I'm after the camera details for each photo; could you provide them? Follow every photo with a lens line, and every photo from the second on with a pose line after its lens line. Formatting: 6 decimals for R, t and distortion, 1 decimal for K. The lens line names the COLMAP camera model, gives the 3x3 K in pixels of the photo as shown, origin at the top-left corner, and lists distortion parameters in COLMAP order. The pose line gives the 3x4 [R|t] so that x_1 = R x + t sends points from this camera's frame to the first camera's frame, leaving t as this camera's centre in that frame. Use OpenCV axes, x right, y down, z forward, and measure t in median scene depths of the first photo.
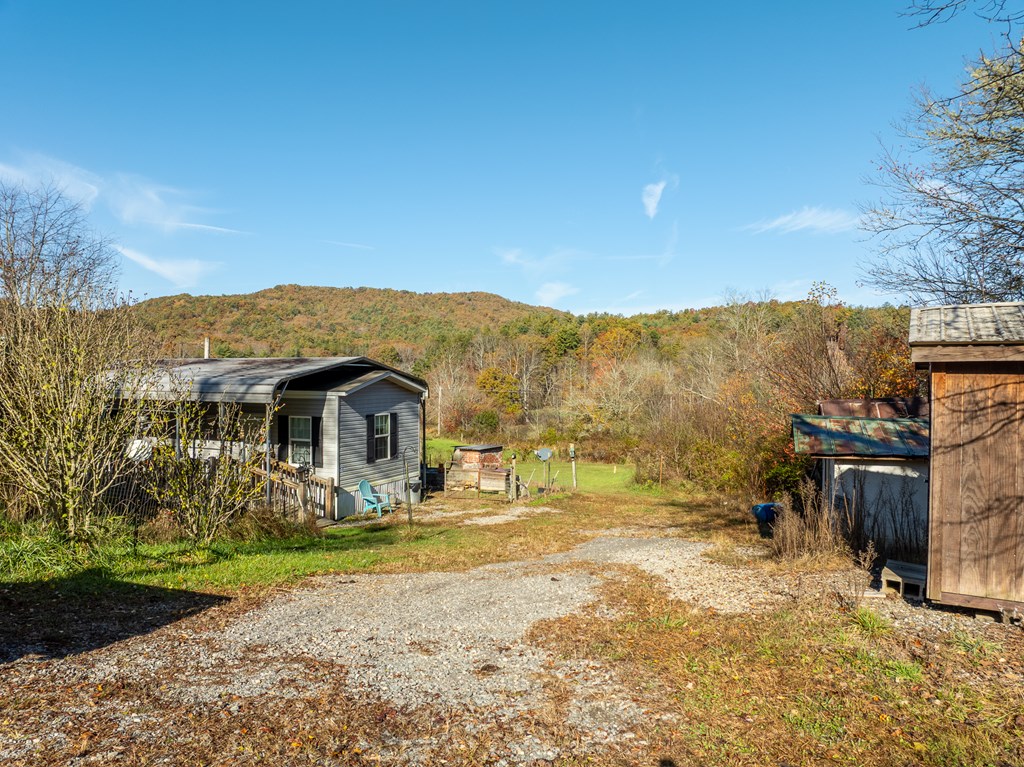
lens RADIAL K [[710.4, 0, 516.9], [0, 710.4, 381.6], [0, 0, 1]] dist [-0.026818, -0.038677]
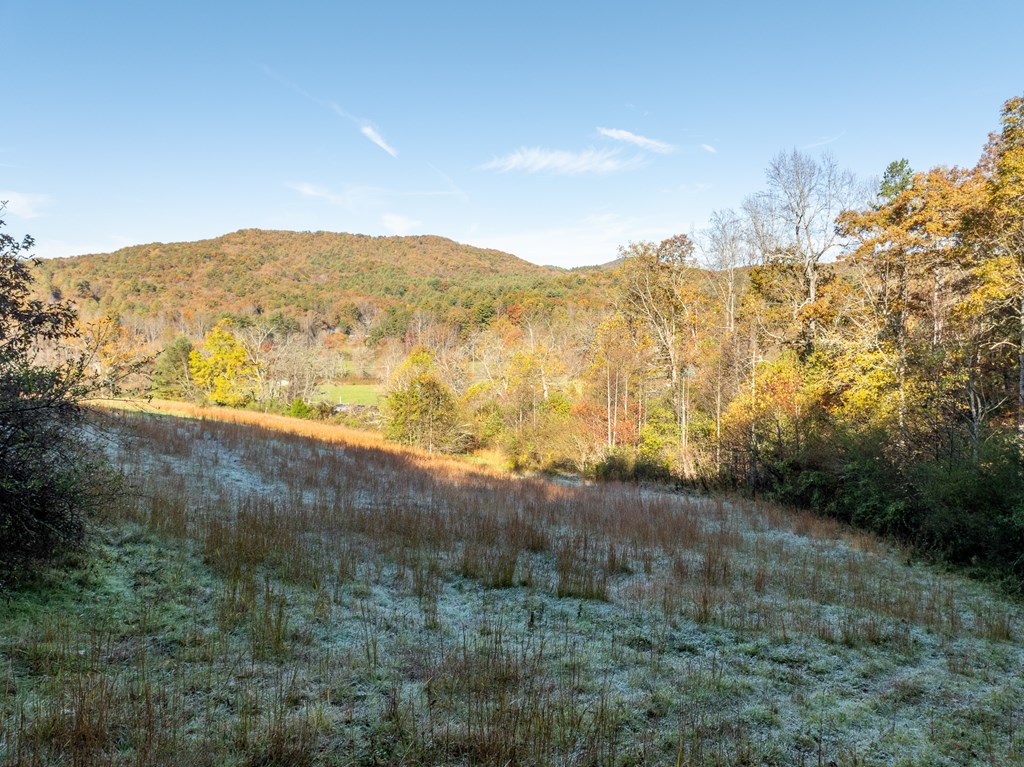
lens RADIAL K [[710.4, 0, 516.9], [0, 710.4, 381.6], [0, 0, 1]] dist [-0.026818, -0.038677]
pose [[0.998126, -0.000432, 0.061191, 0.027973], [-0.005684, 0.994996, 0.099752, -0.034210], [-0.060928, -0.099913, 0.993129, -0.214078]]
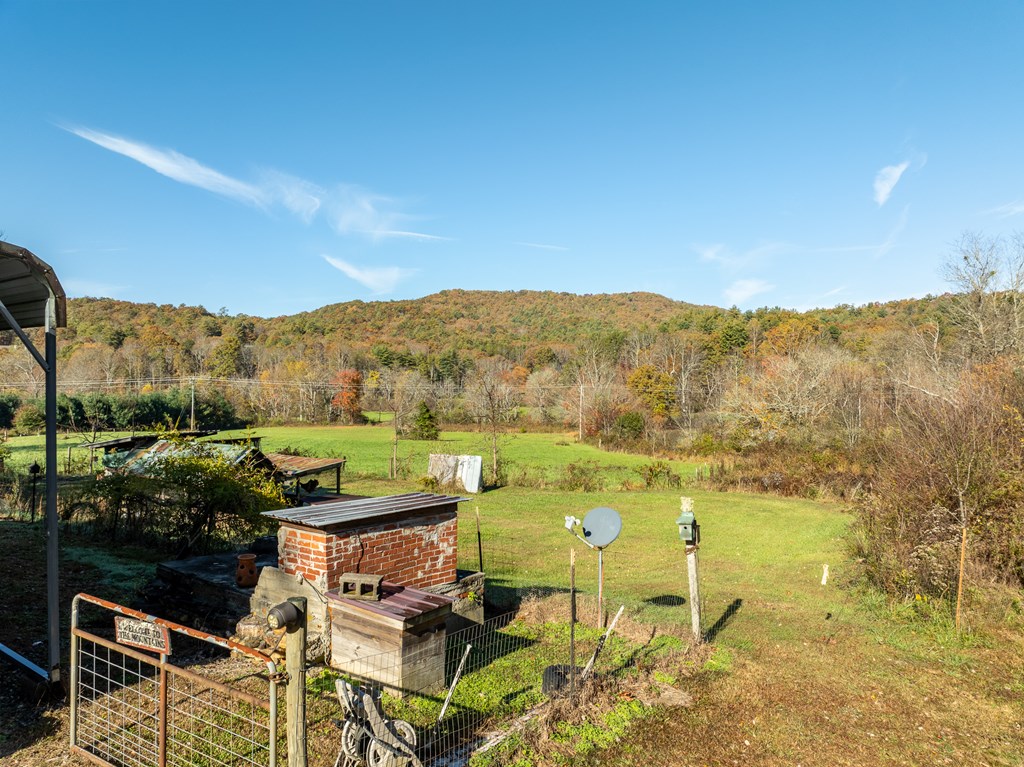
lens RADIAL K [[710.4, 0, 516.9], [0, 710.4, 381.6], [0, 0, 1]] dist [-0.026818, -0.038677]
pose [[0.974243, 0.000663, -0.225498, 0.003103], [-0.001510, 0.999992, -0.003587, 0.001532], [0.225494, 0.003835, 0.974237, 0.027972]]
